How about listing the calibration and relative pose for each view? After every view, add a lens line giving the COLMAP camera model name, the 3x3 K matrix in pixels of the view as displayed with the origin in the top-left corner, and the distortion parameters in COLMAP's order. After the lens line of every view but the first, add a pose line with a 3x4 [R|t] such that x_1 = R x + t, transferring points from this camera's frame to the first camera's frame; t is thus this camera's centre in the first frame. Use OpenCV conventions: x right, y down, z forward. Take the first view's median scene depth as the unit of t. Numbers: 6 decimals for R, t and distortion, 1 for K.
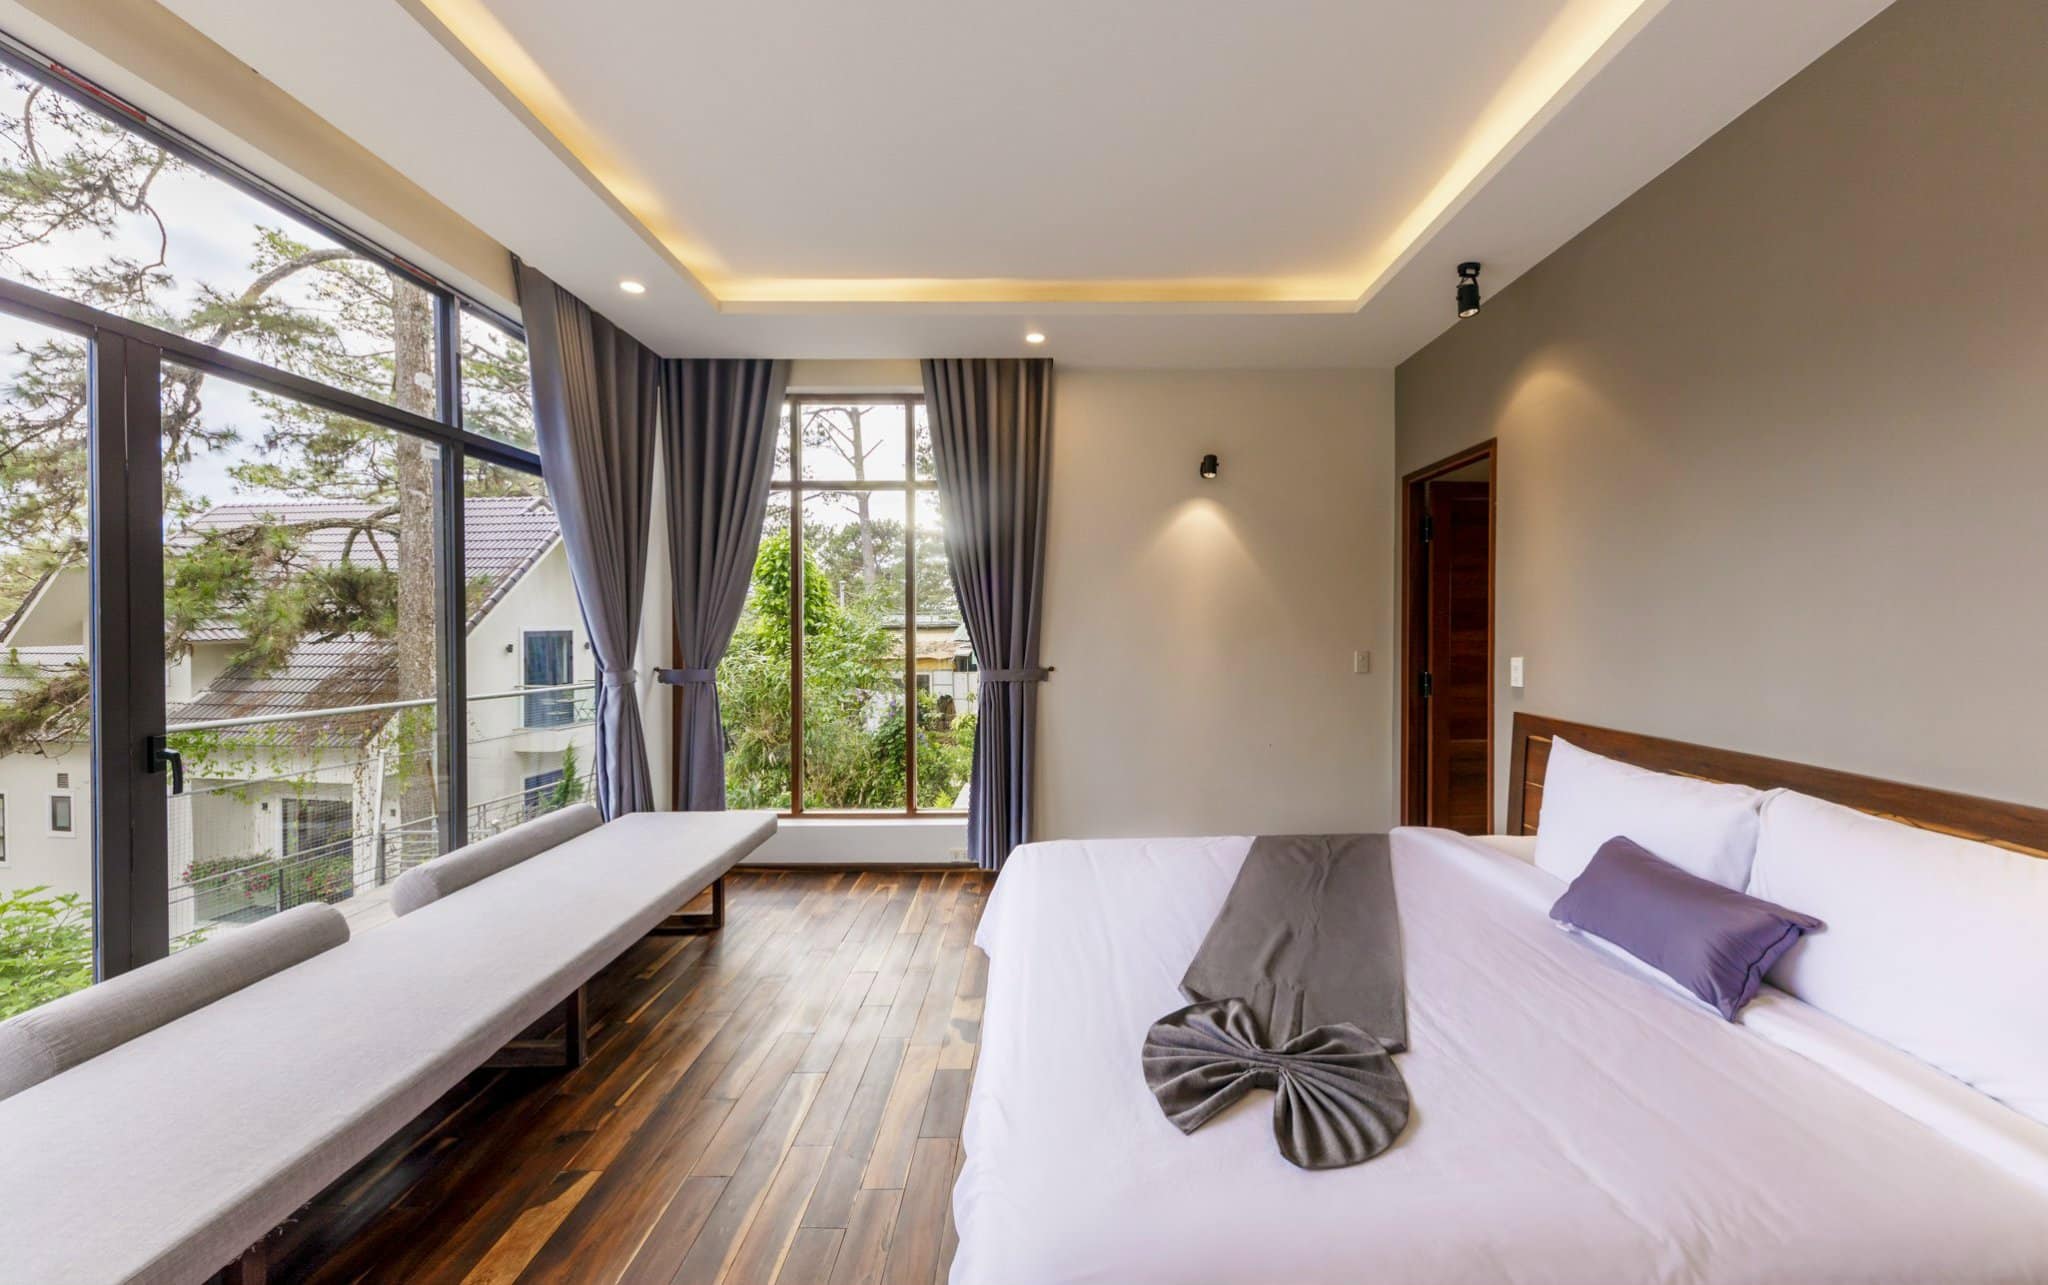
lens RADIAL K [[728.7, 0, 1024.0], [0, 728.7, 642.5], [0, 0, 1]] dist [0.006664, -0.000054]
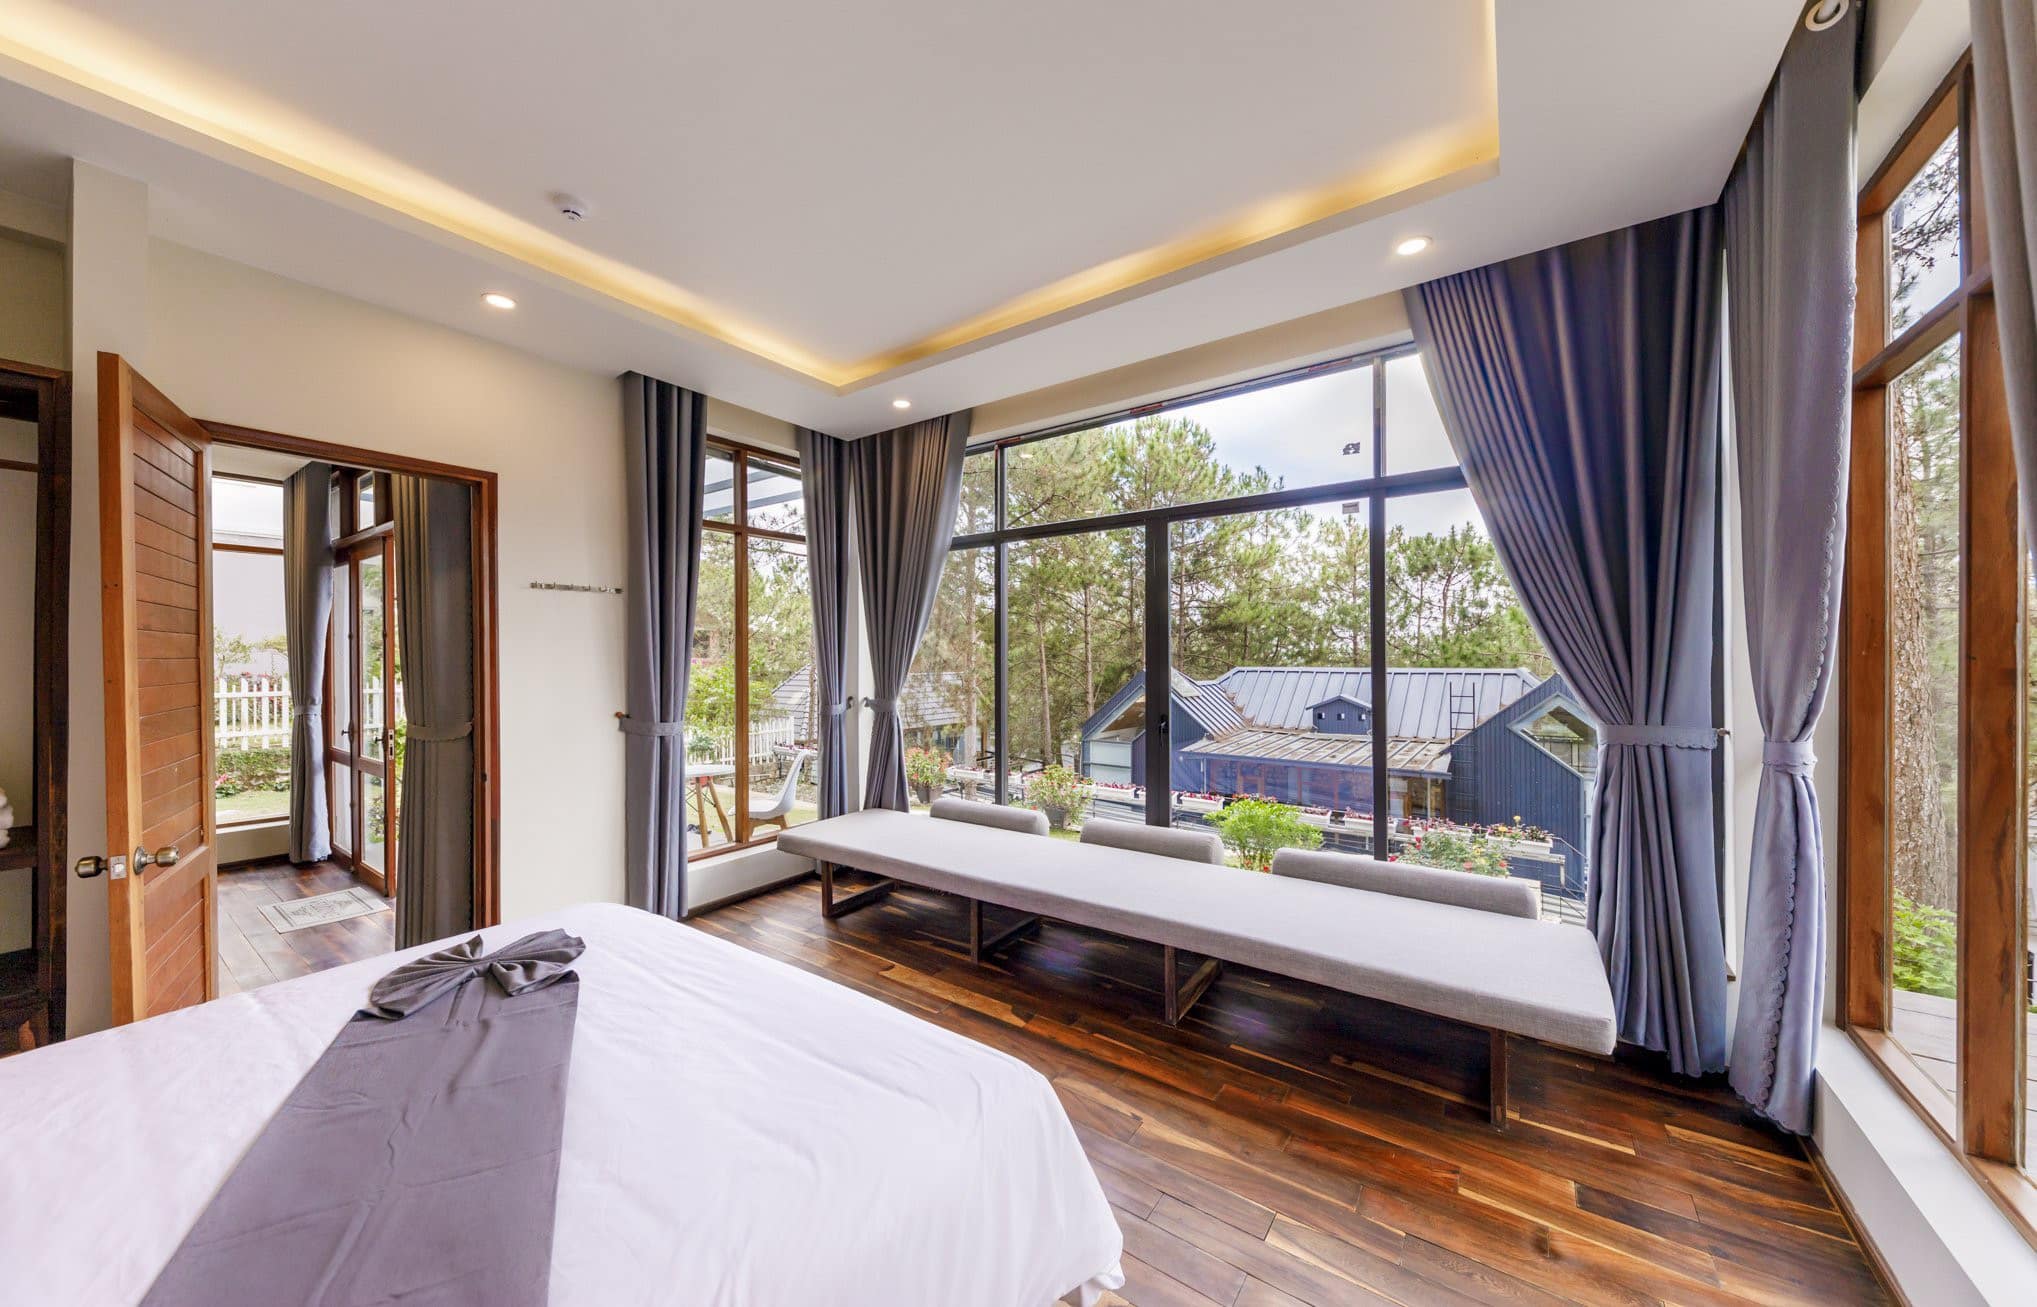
lens RADIAL K [[687.7, 0, 1018.5], [0, 687.7, 653.5], [0, 0, 1]] dist [-0.000472, -0.000049]
pose [[-0.562860, -0.001301, -0.826552, 0.526145], [-0.004698, 0.999988, 0.001626, -0.038780], [0.826539, 0.004798, -0.562859, 1.589387]]
